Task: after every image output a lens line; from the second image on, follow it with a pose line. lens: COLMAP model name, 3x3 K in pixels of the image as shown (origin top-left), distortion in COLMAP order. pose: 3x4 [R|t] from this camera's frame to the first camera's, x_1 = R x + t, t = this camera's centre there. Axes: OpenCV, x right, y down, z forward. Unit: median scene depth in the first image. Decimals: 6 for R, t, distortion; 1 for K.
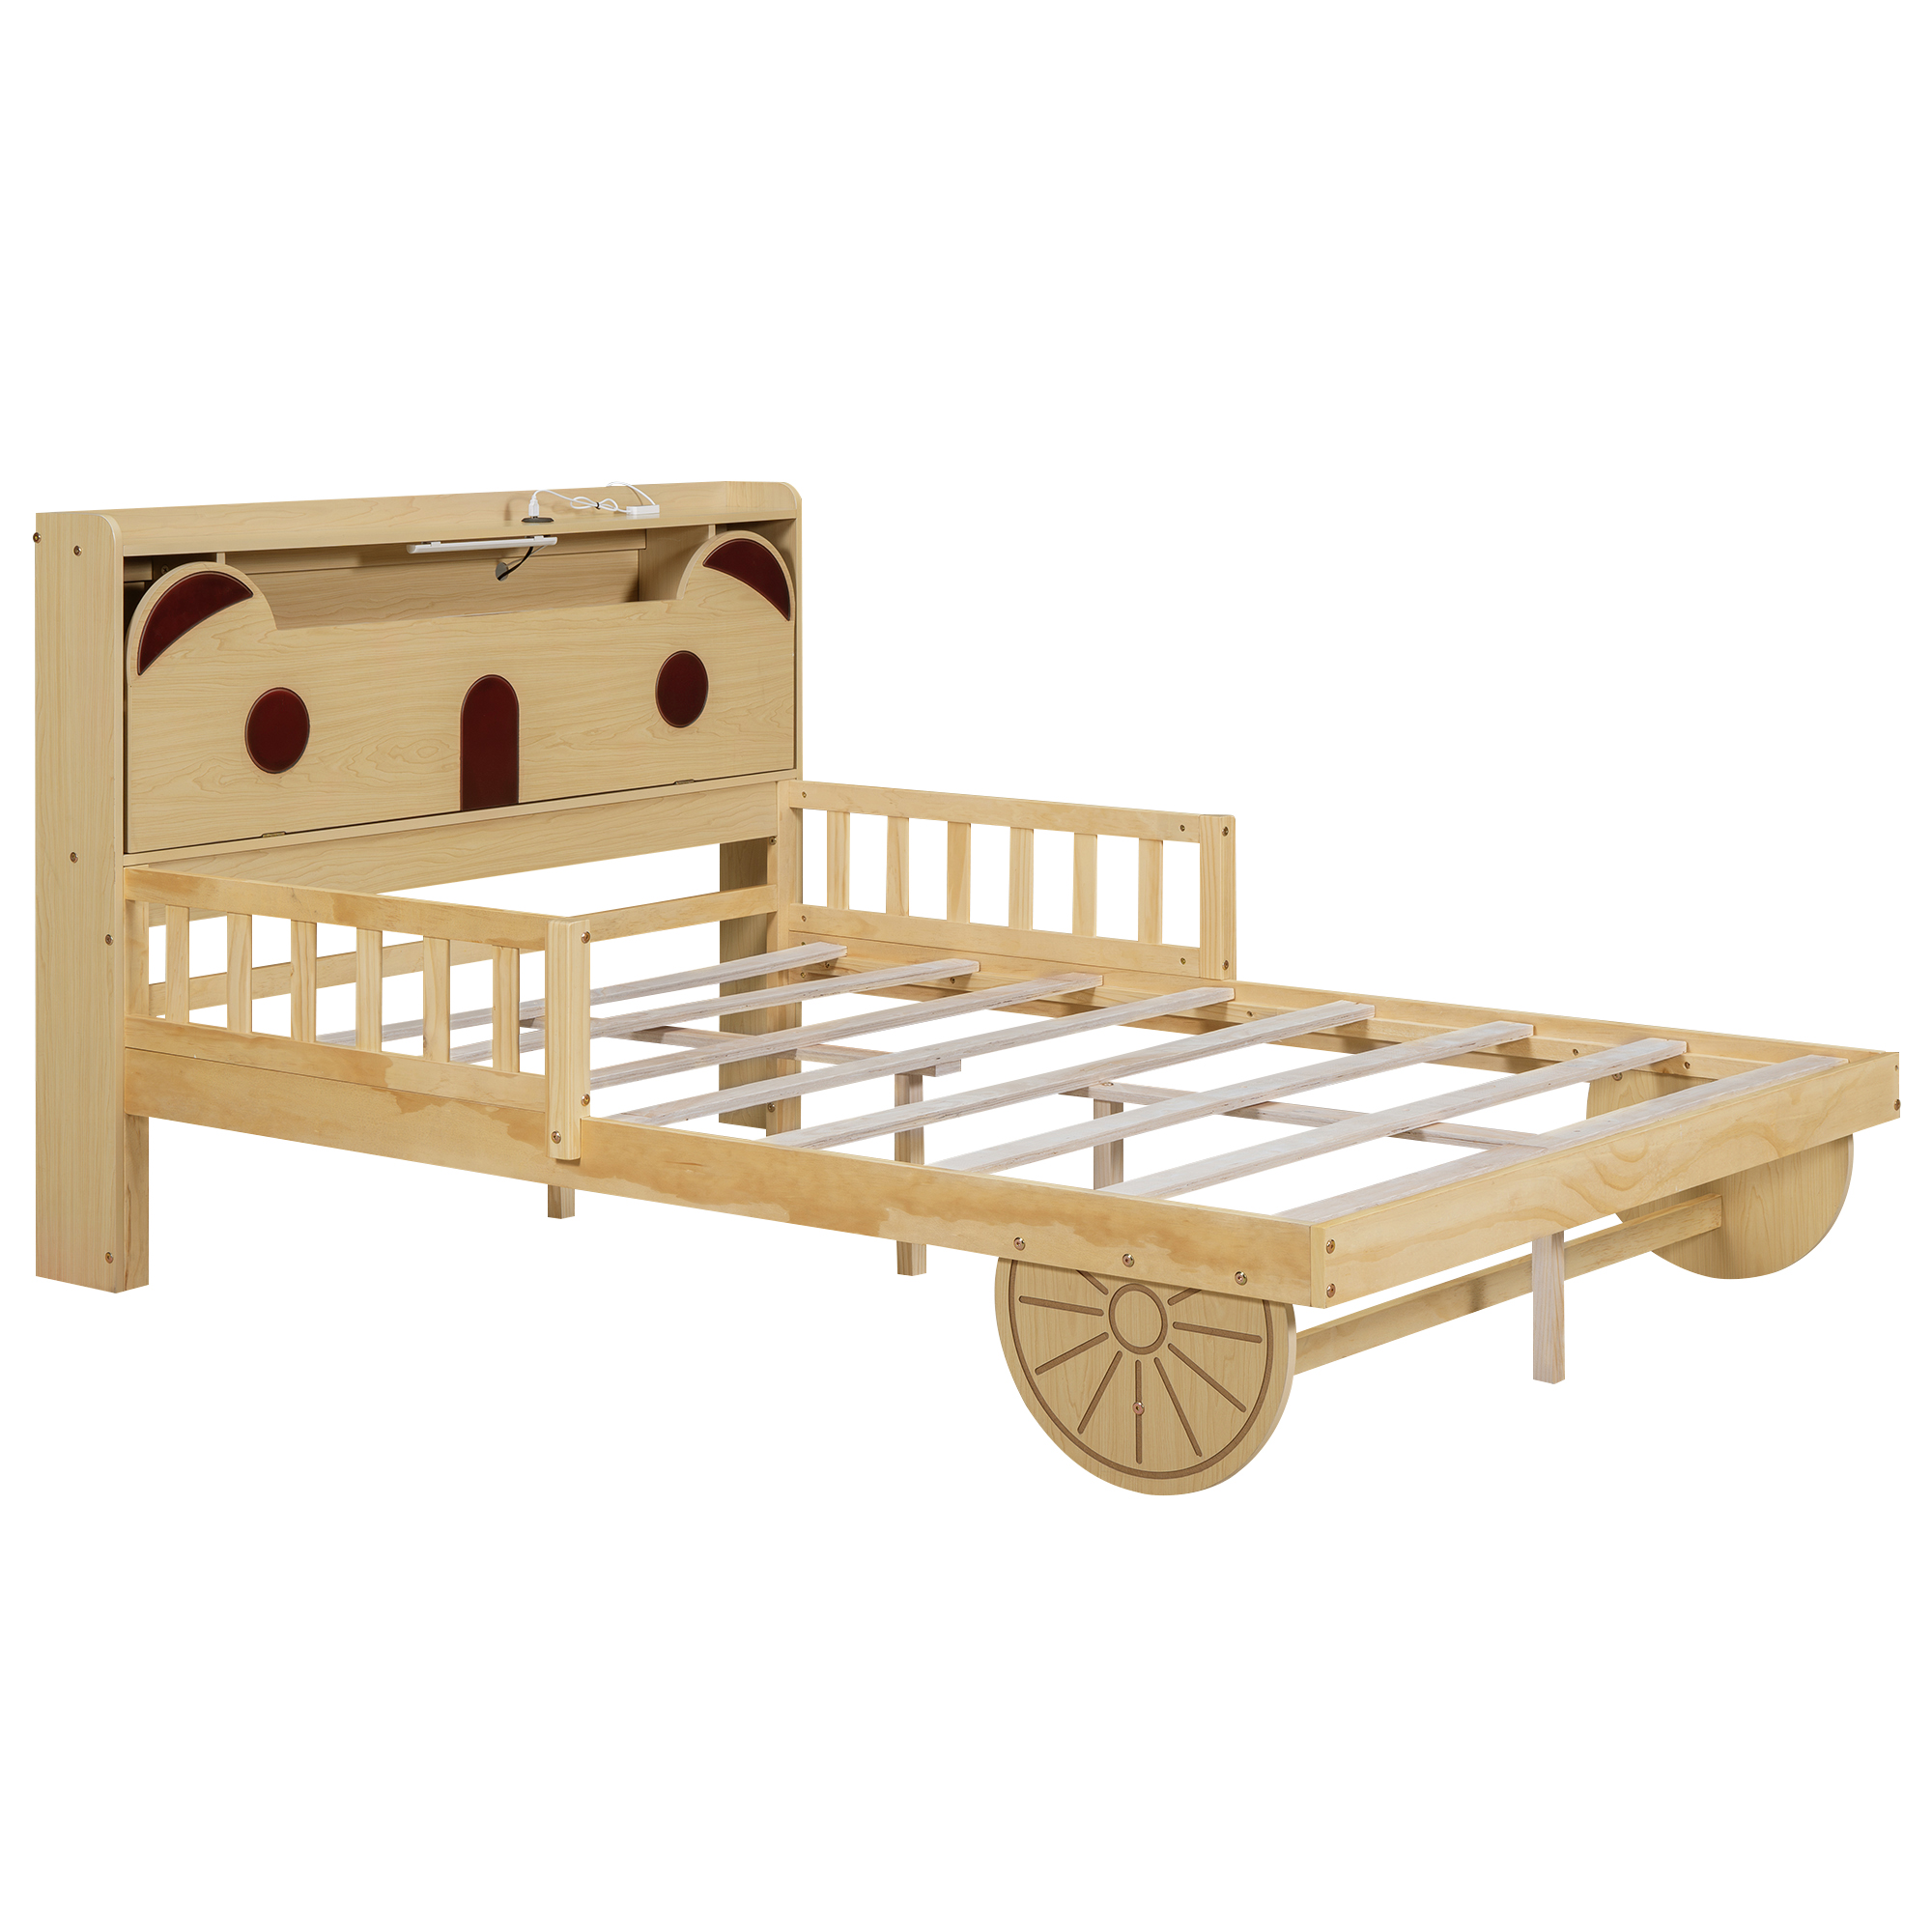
lens RADIAL K [[4439.3, 0, 958.1], [0, 4439.3, 784.7], [0, 0, 1]] dist [0.158392, 0.000000]
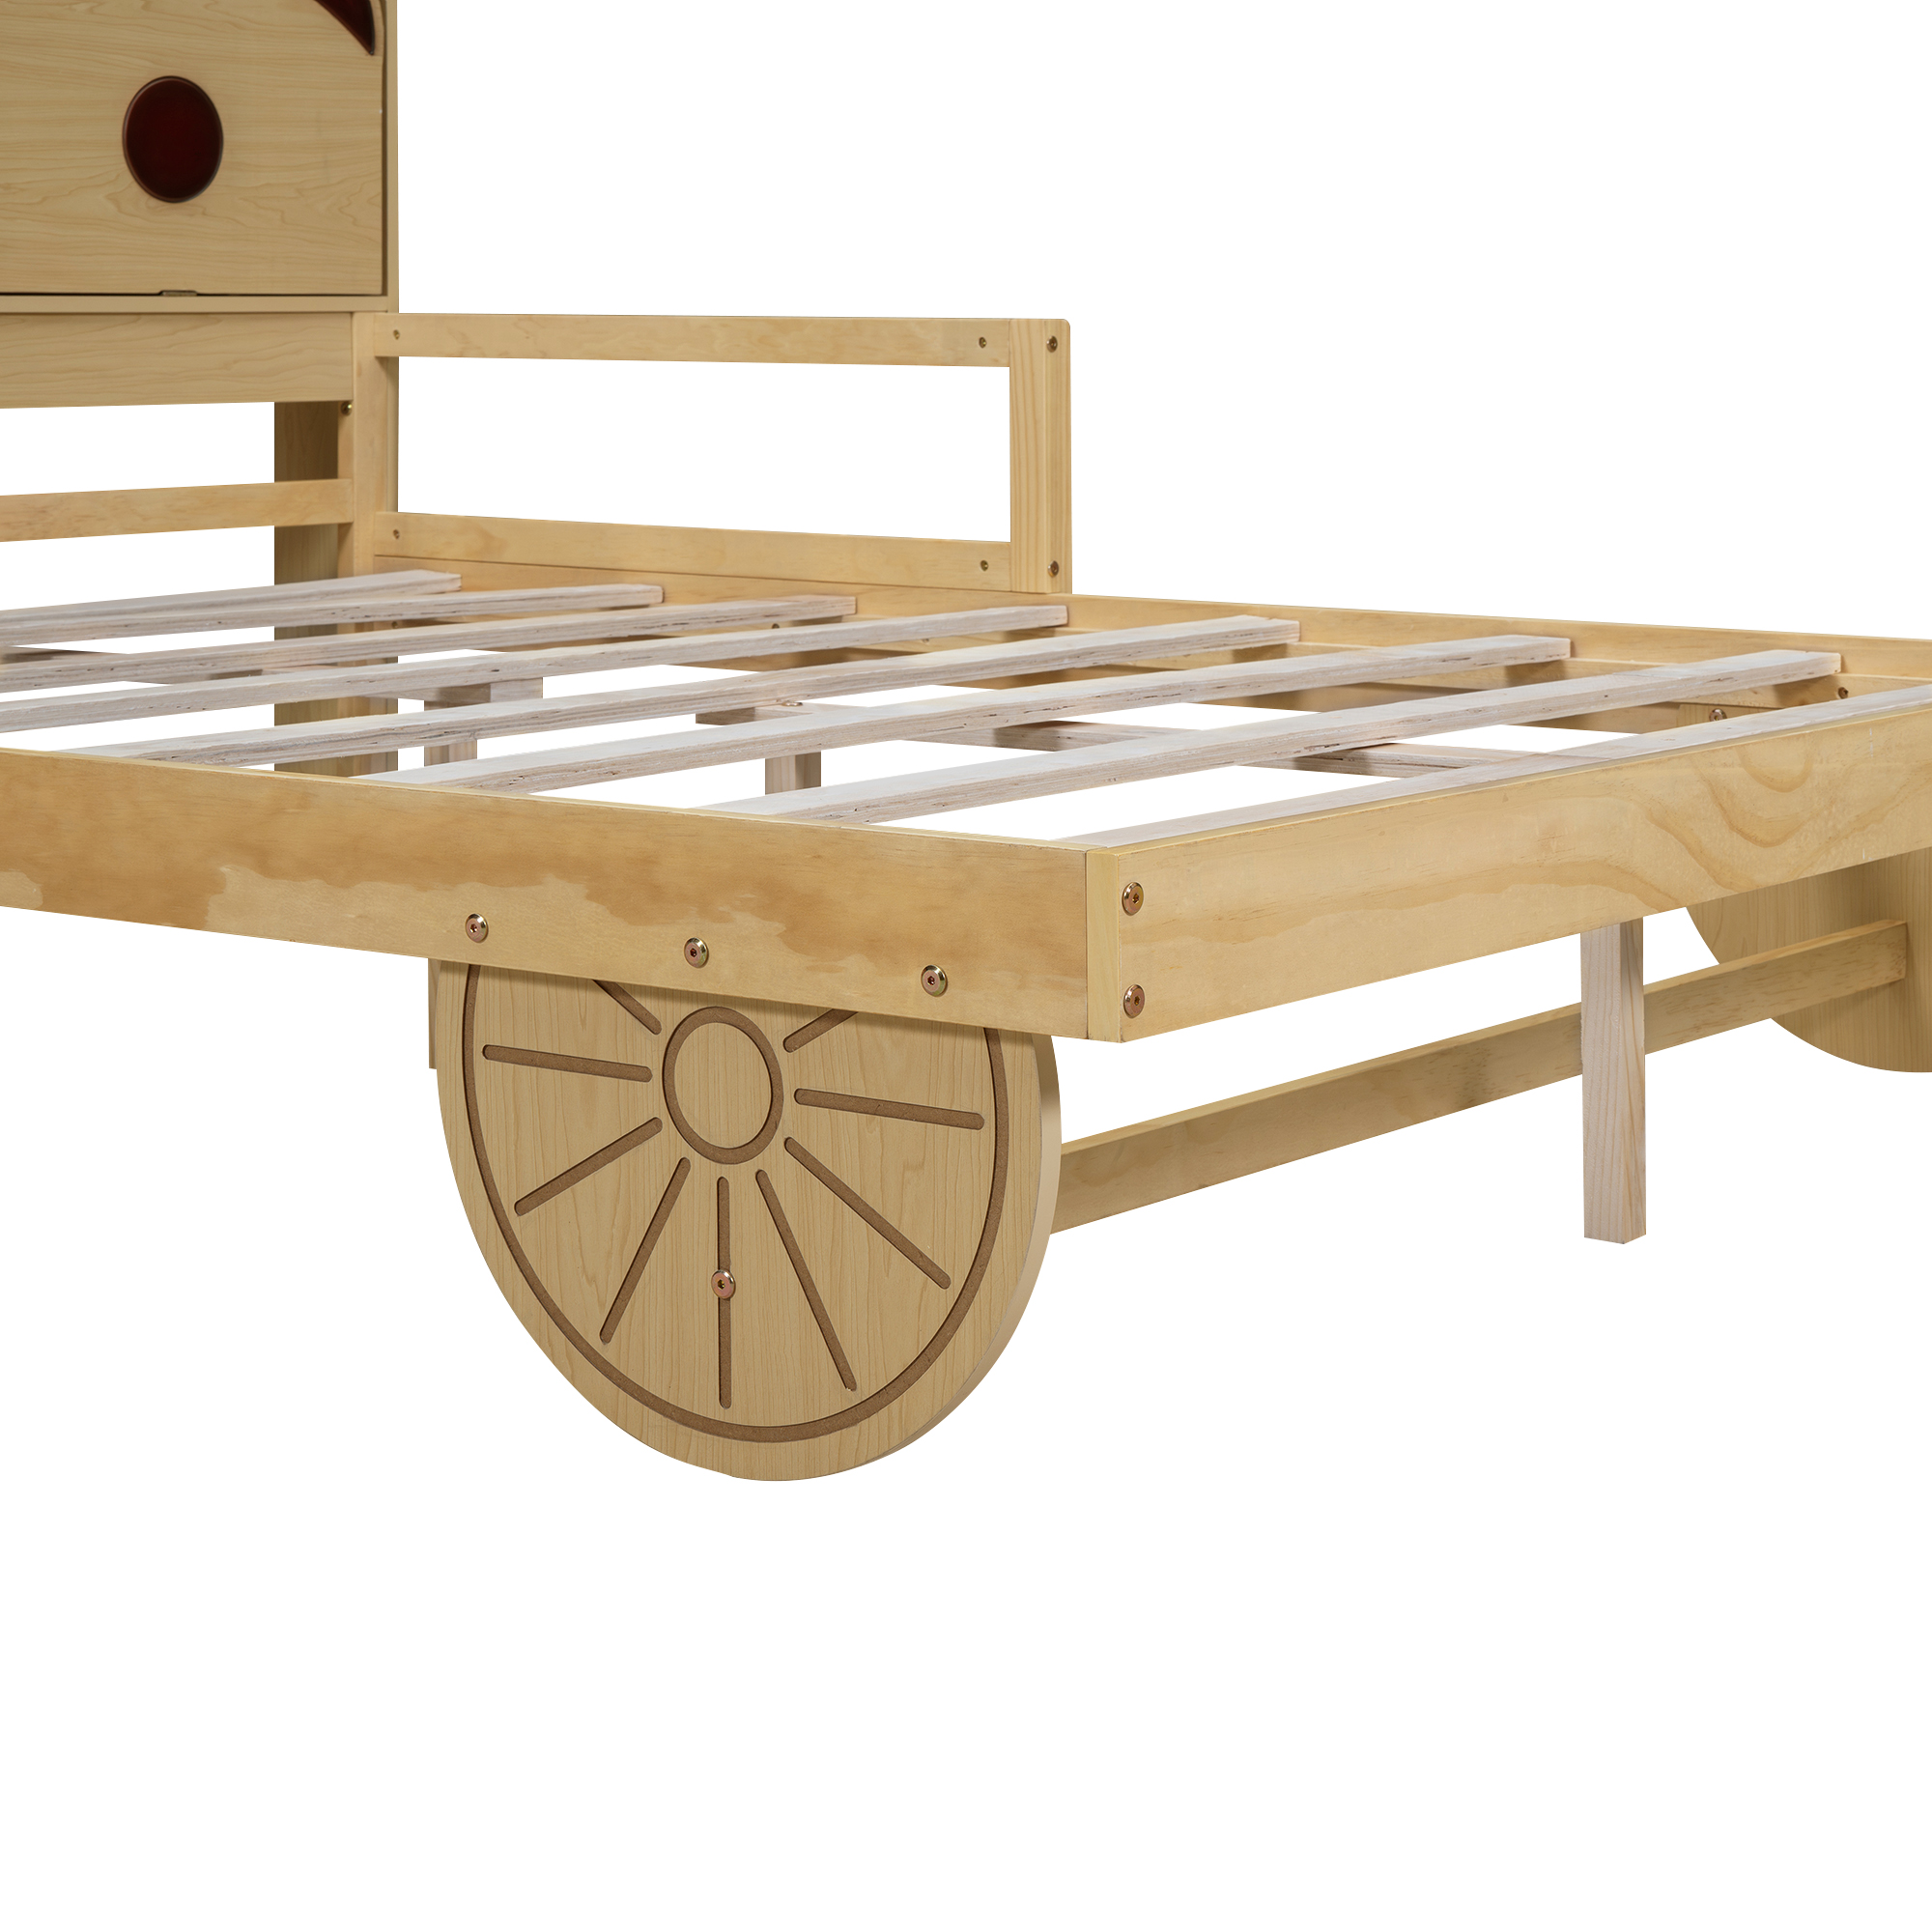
lens RADIAL K [[4129.4, 0, 1063.2], [0, 4129.4, 586.2], [0, 0, 1]] dist [0.059916, 0.000000]
pose [[0.999866, -0.001093, 0.016324, 0.067306], [0.001844, 0.998938, -0.046037, 0.087821], [-0.016257, 0.046061, 0.998806, 0.572038]]
